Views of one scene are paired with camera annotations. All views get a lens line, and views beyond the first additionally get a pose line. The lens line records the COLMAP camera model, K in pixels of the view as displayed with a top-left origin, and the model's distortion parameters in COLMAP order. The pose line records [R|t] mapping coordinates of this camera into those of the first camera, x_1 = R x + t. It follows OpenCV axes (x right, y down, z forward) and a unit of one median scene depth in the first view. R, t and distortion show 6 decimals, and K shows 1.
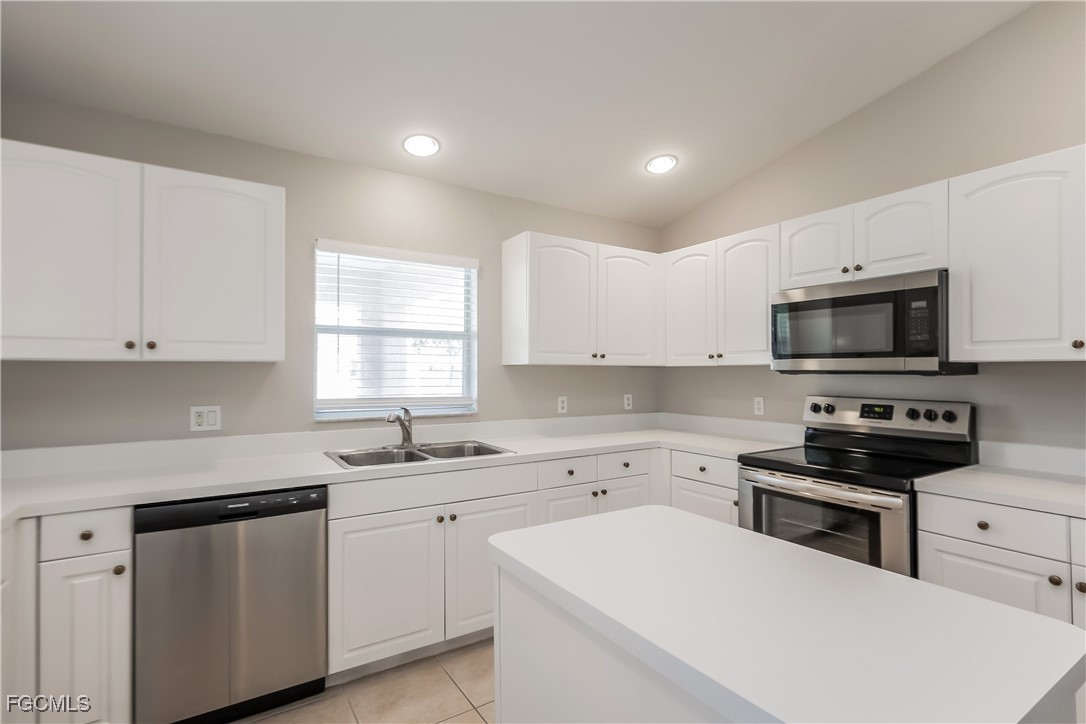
lens RADIAL K [[521.0, 0, 546.9], [0, 521.0, 366.8], [0, 0, 1]] dist [0.018424, 0.001257]
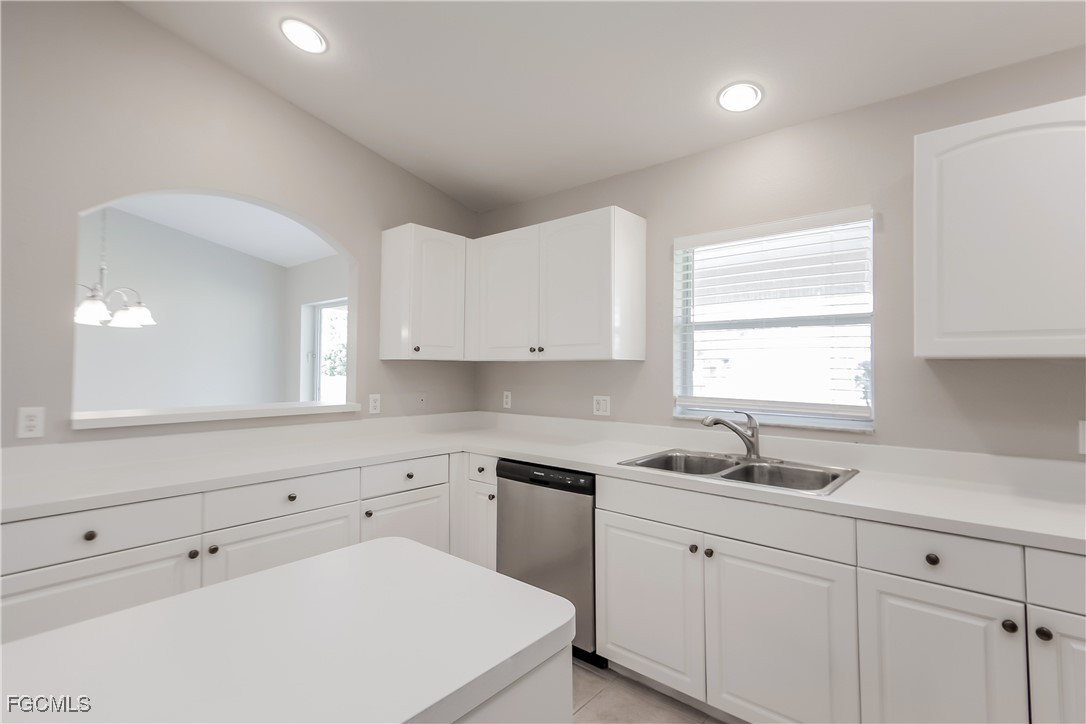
lens RADIAL K [[521.0, 0, 547.2], [0, 521.0, 356.2], [0, 0, 1]] dist [0.018424, 0.001257]
pose [[0.301379, -0.018405, -0.953327, 0.538228], [0.002386, 0.999825, -0.018548, 0.003421], [0.953502, 0.003315, 0.301370, 0.547436]]
